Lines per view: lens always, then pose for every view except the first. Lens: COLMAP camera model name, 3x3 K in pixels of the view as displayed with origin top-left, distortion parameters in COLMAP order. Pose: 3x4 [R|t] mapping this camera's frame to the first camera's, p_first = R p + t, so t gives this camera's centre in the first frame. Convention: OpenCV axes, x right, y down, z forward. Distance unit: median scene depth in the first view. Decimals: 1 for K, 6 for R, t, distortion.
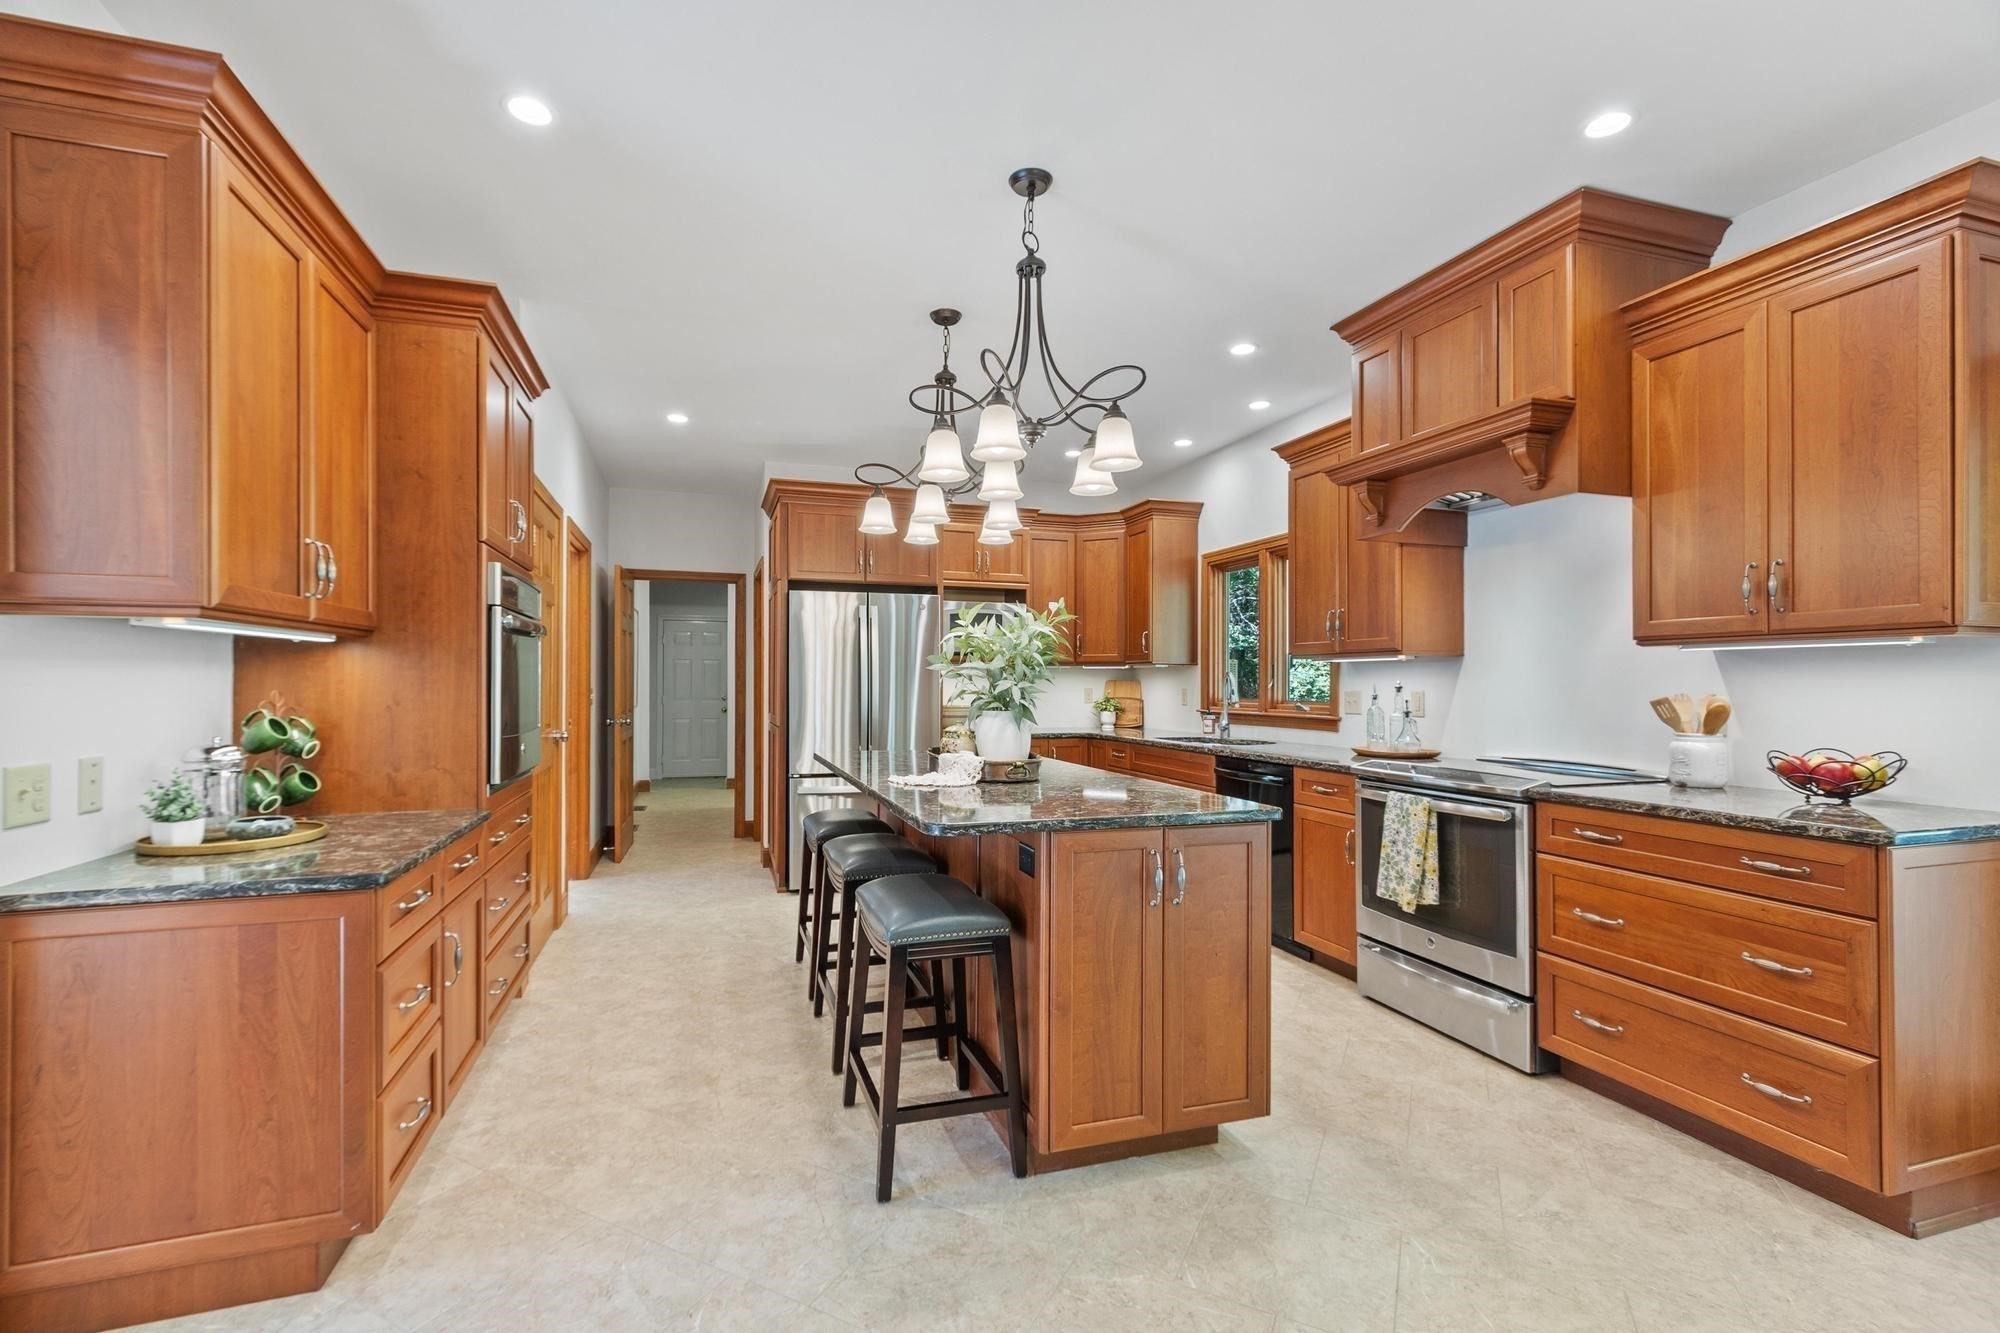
lens RADIAL K [[867.4, 0, 979.8], [0, 867.4, 681.0], [0, 0, 1]] dist [0.004314, -0.000190]
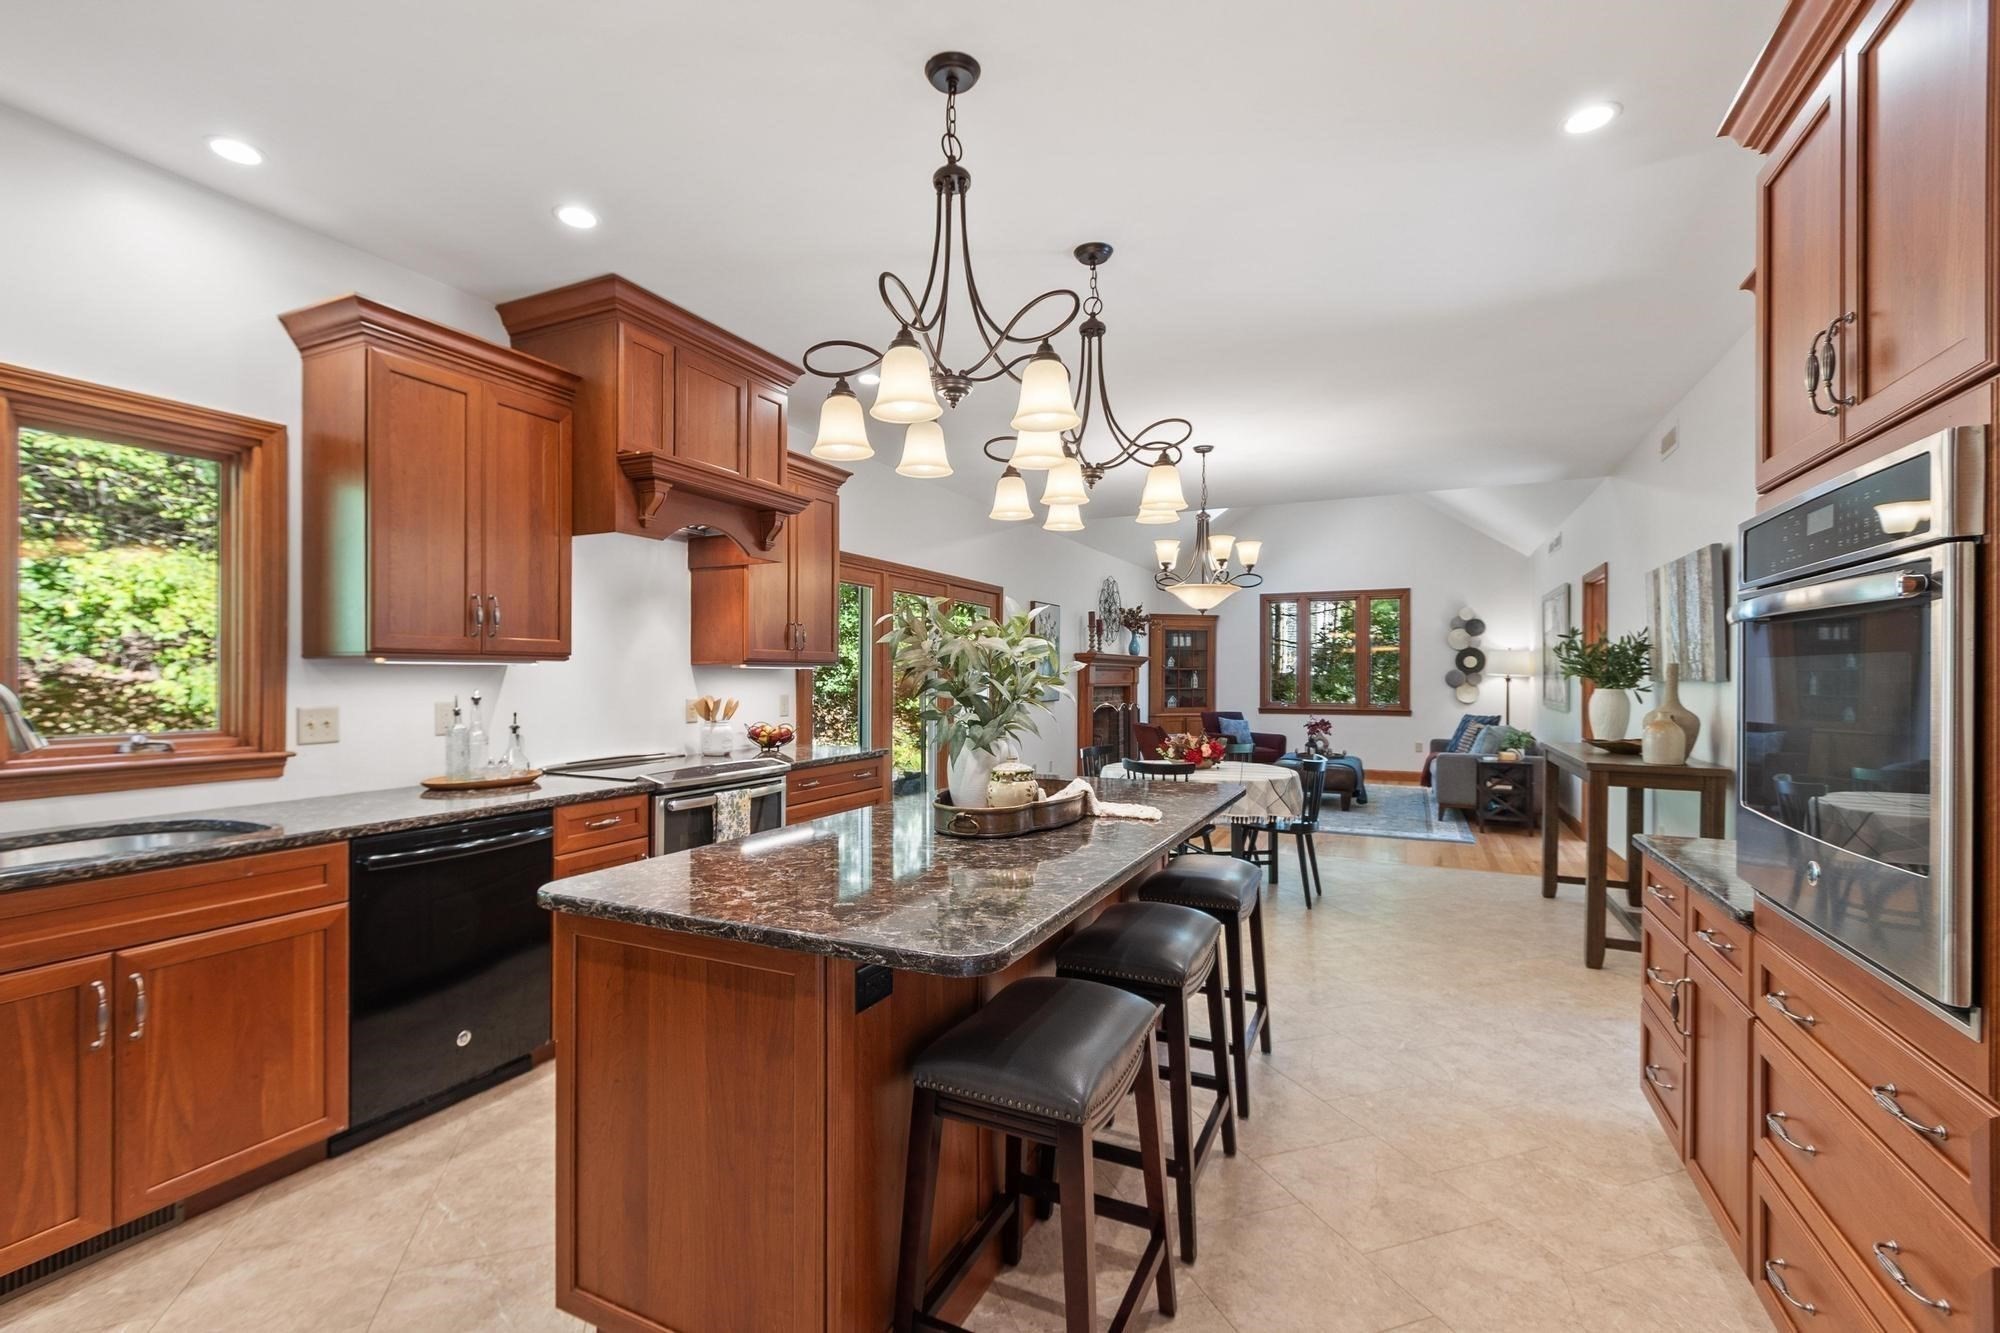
lens RADIAL K [[867.4, 0, 987.6], [0, 867.4, 671.4], [0, 0, 1]] dist [0.004314, -0.000190]
pose [[-0.721171, -0.001600, 0.692756, -0.619239], [-0.003809, 0.999991, -0.001655, -0.027498], [-0.692747, -0.003832, -0.721170, 1.886244]]
